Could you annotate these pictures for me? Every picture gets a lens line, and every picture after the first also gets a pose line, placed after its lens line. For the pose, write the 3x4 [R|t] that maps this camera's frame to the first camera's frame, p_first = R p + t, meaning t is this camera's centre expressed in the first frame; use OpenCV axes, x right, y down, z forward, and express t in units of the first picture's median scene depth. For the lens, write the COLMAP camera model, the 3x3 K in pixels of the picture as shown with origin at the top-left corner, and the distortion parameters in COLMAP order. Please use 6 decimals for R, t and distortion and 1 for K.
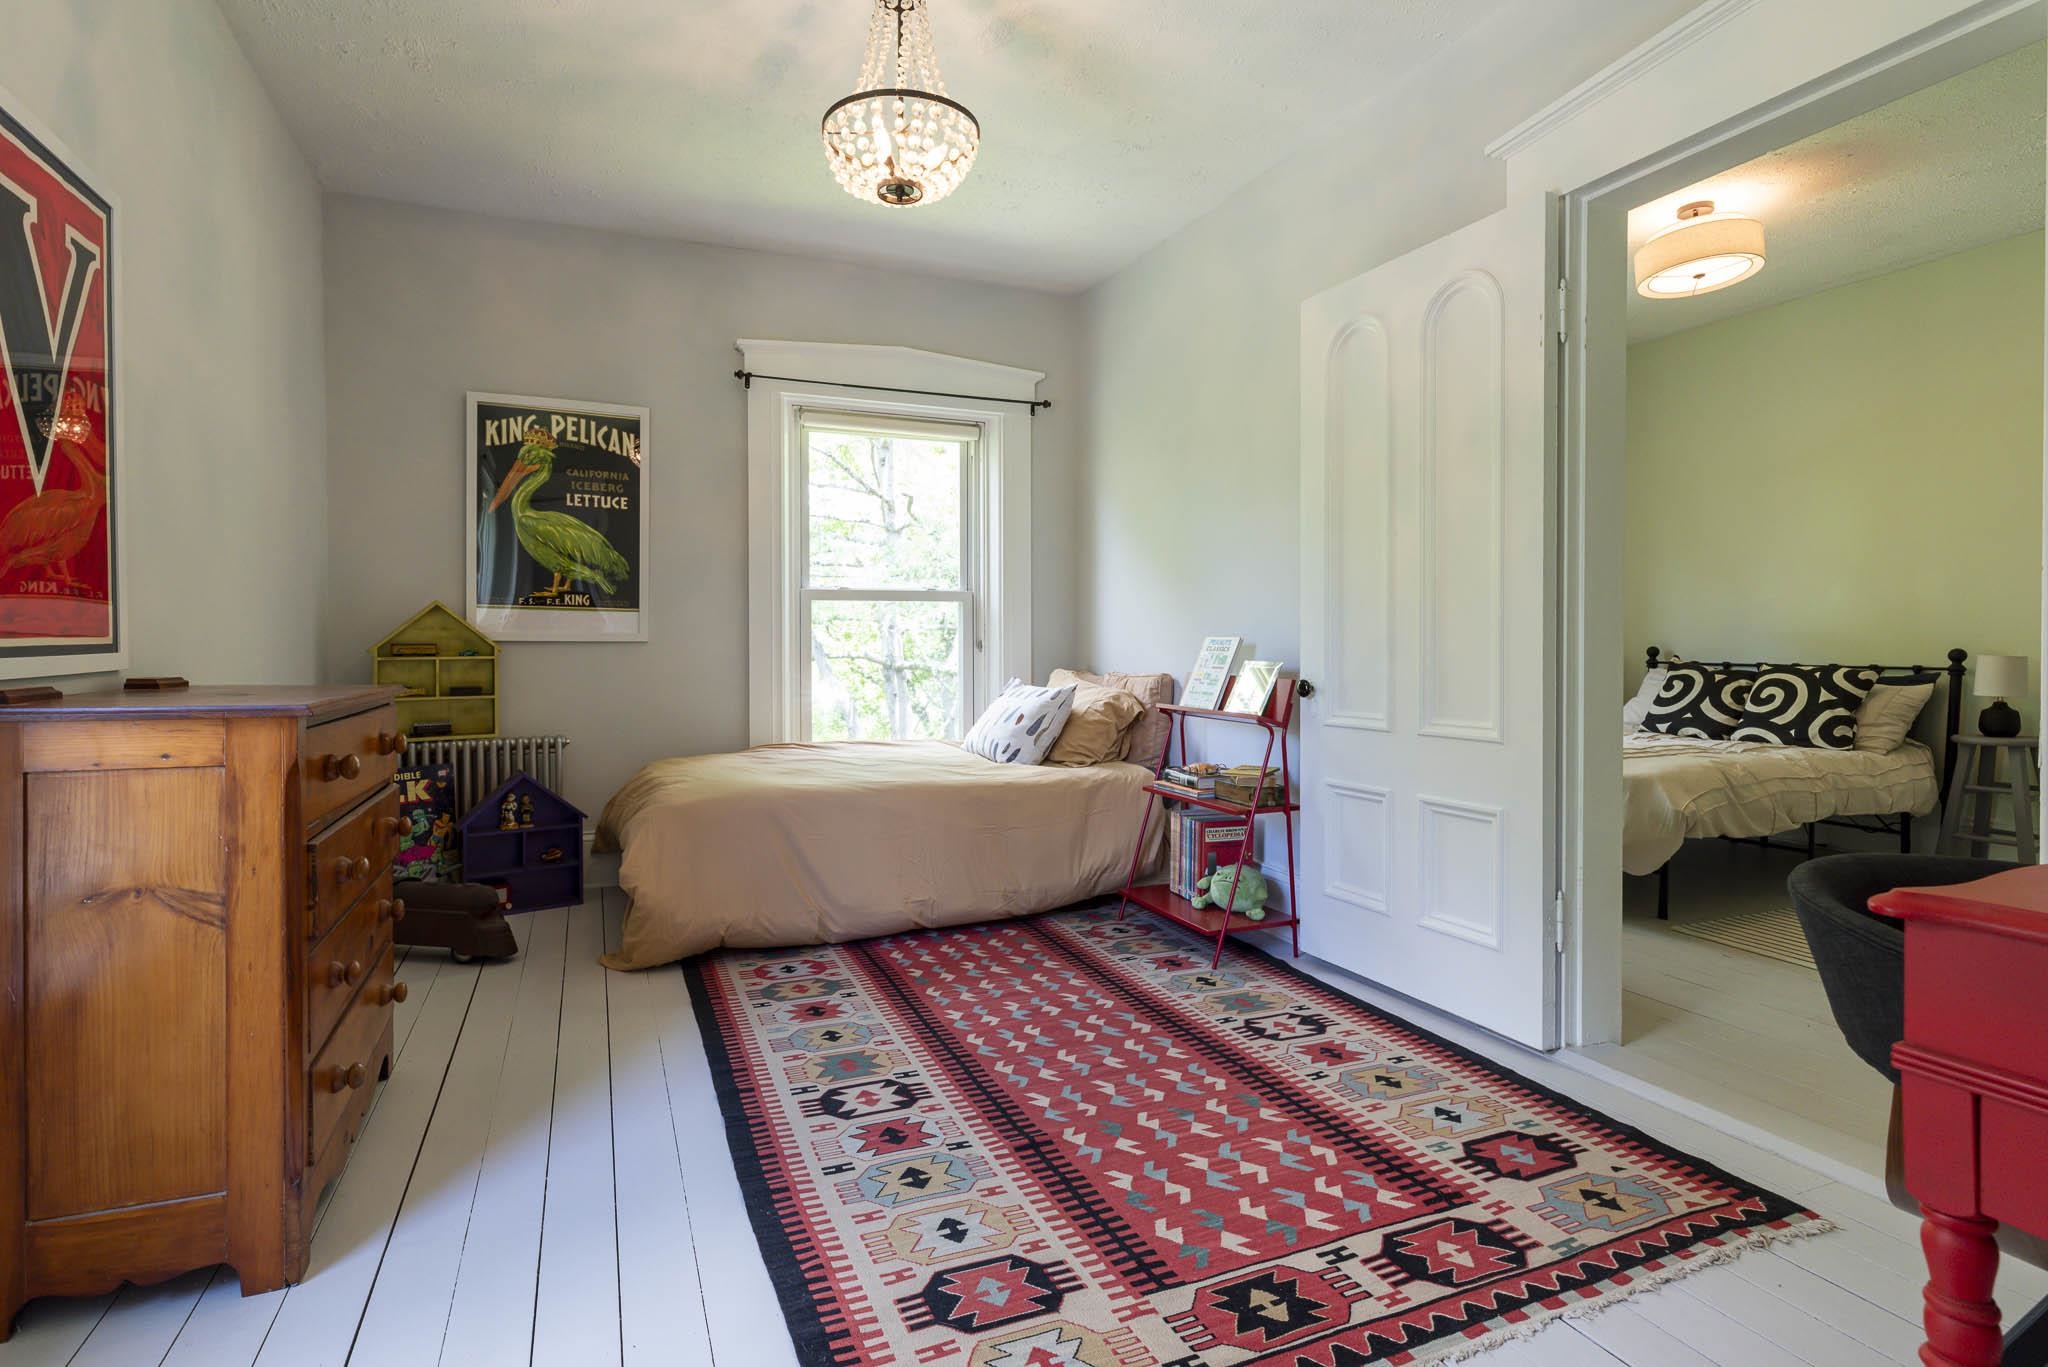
lens RADIAL K [[1040.3, 0, 1030.7], [0, 1040.3, 670.3], [0, 0, 1]] dist [0.004337, -0.000204]
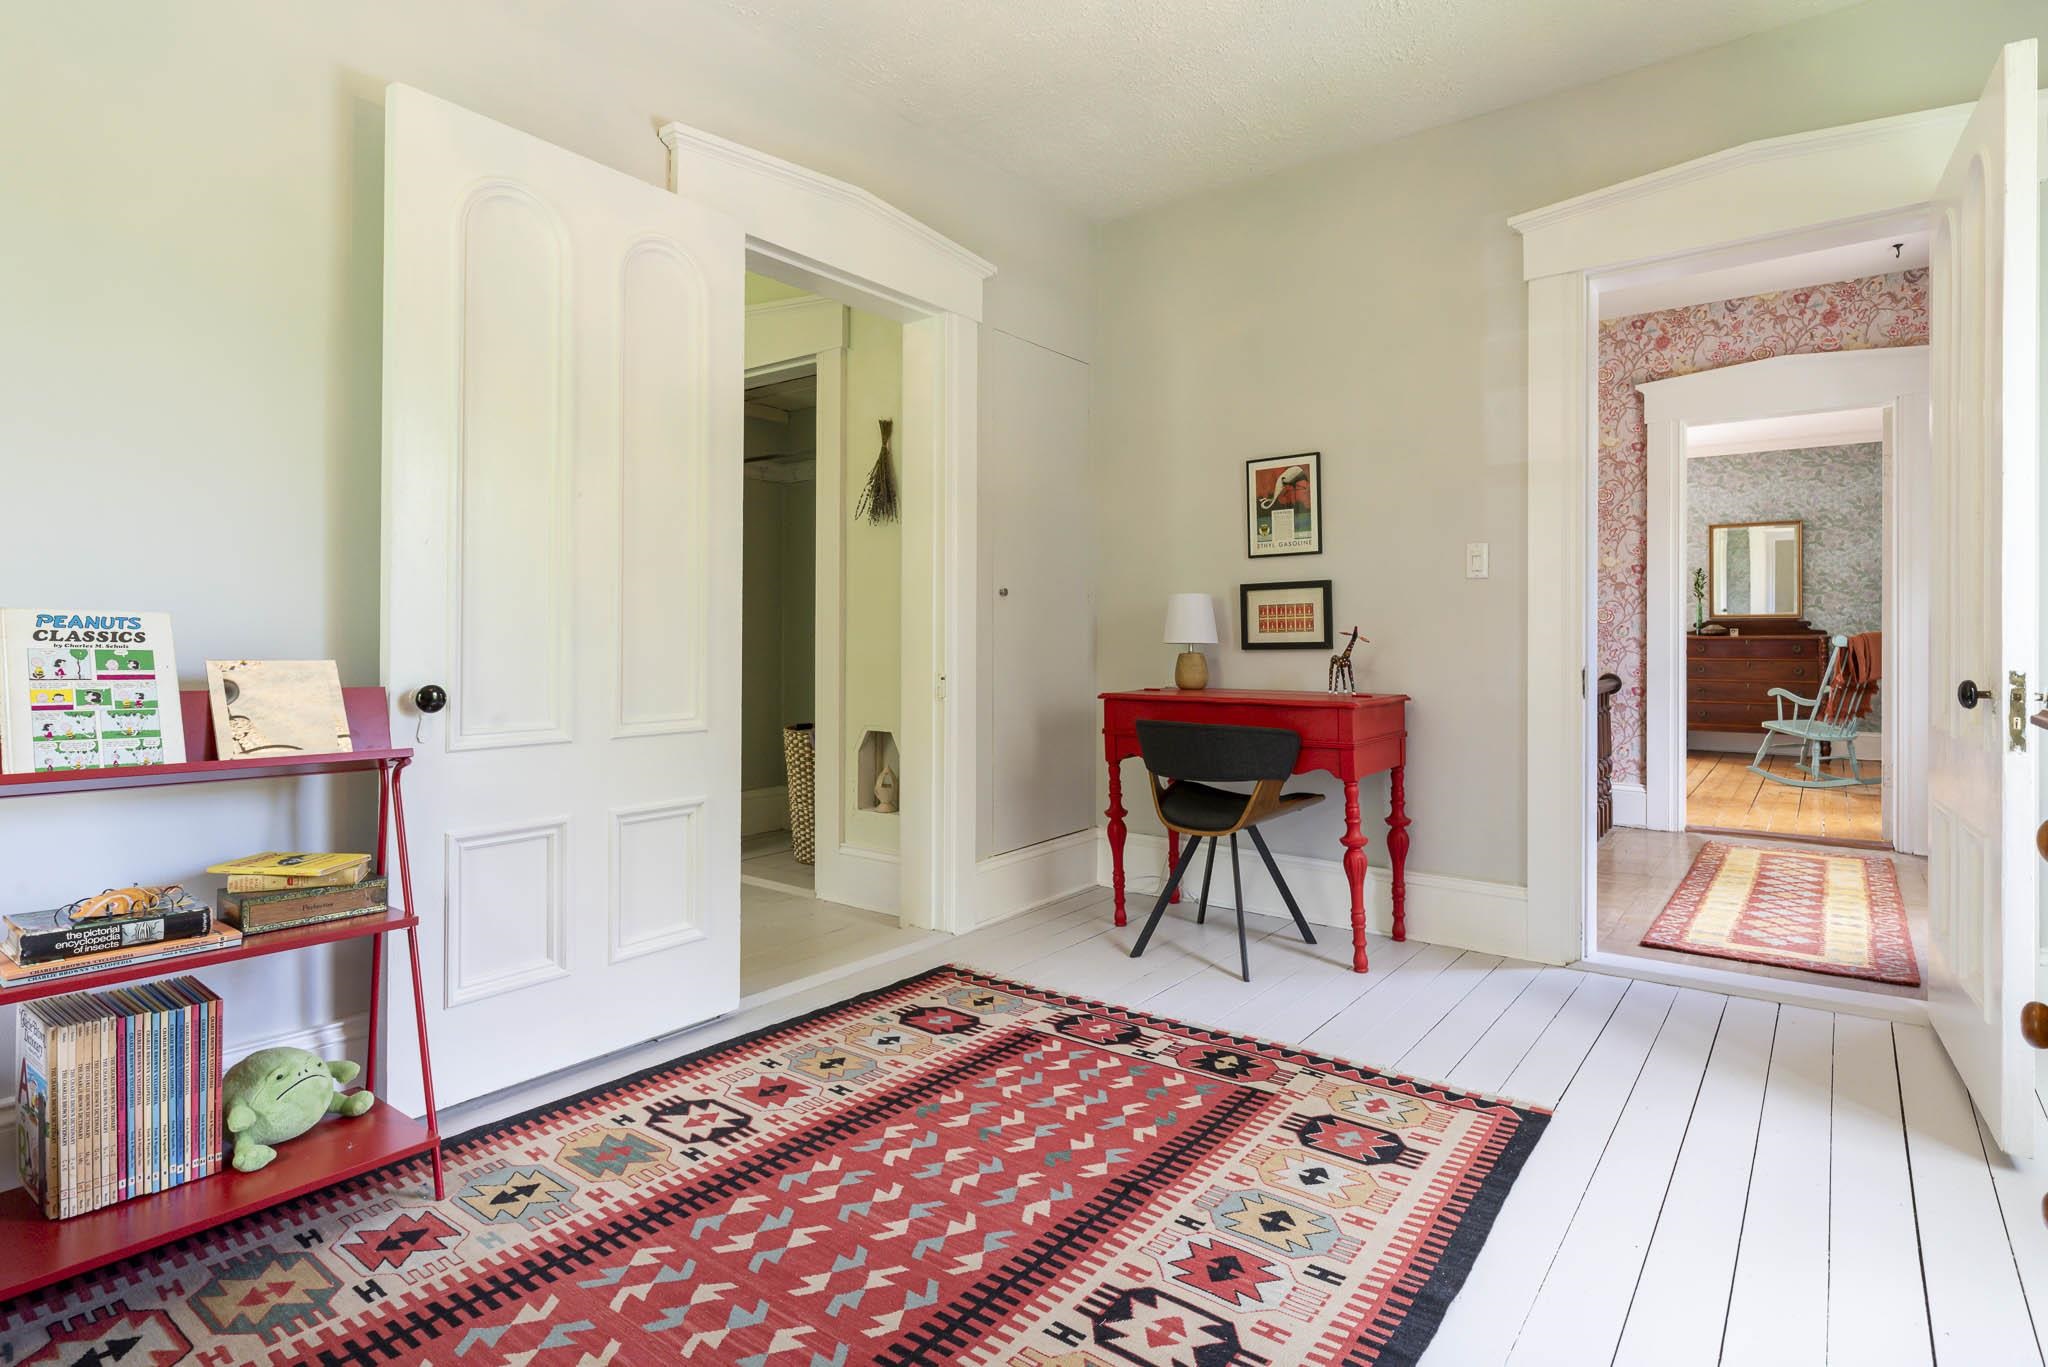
lens RADIAL K [[1040.3, 0, 1073.6], [0, 1040.3, 640.2], [0, 0, 1]] dist [0.004337, -0.000204]
pose [[-0.514720, 0.002075, 0.857356, -0.705323], [0.017086, 0.999823, 0.007837, -0.024725], [-0.857188, 0.018683, -0.514665, 1.420879]]
